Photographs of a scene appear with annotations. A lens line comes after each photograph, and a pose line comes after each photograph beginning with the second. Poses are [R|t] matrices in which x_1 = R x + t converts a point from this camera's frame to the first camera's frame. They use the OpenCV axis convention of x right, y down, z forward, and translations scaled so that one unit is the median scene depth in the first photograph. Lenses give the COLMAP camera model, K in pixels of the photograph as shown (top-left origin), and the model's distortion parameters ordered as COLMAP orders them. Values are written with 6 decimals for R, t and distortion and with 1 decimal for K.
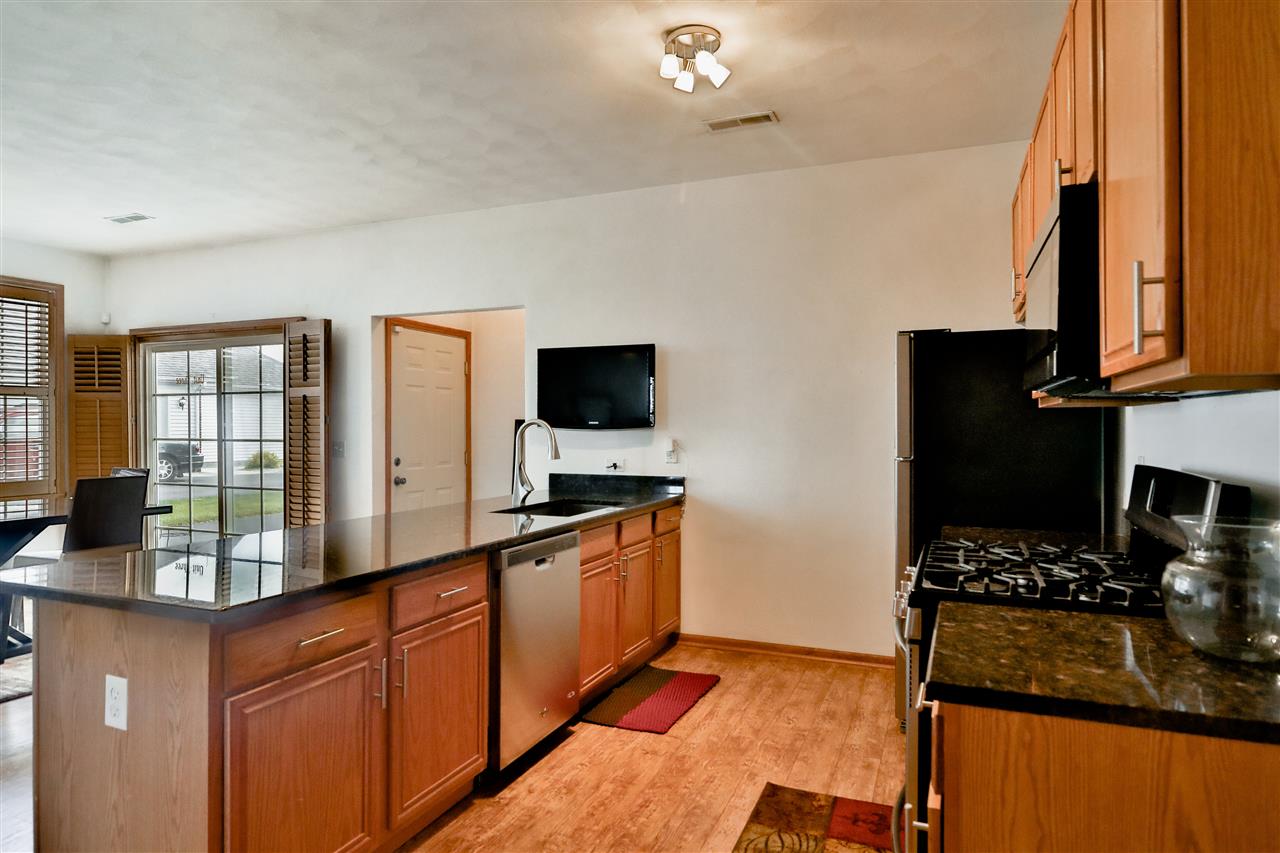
lens RADIAL K [[752.6, 0, 642.0], [0, 752.6, 407.1], [0, 0, 1]] dist [-0.001668, -0.001242]
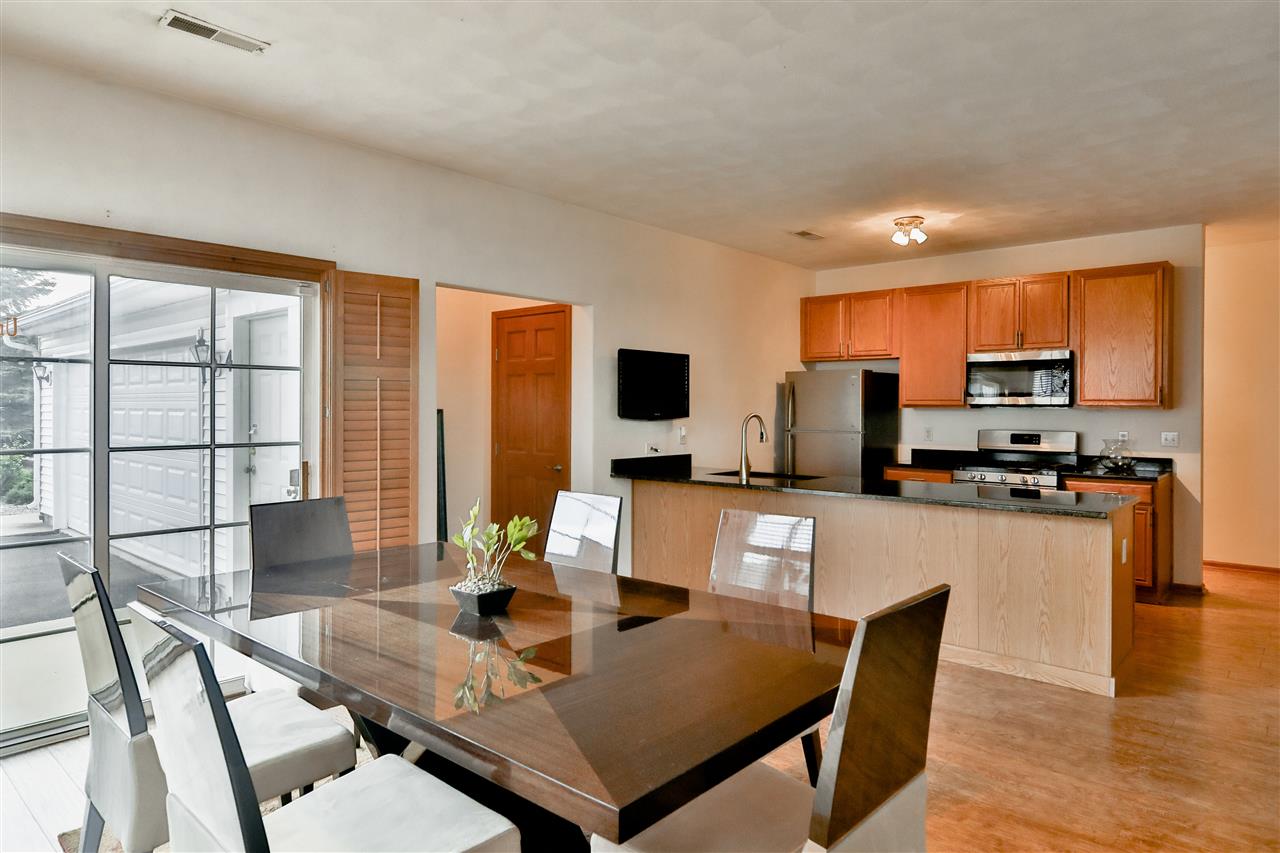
lens RADIAL K [[752.6, 0, 642.0], [0, 752.6, 407.1], [0, 0, 1]] dist [-0.001668, -0.001242]
pose [[0.316426, -0.002312, 0.948614, -1.228571], [-0.026770, 0.999577, 0.011365, -0.004582], [-0.948239, -0.028991, 0.316231, 0.632984]]
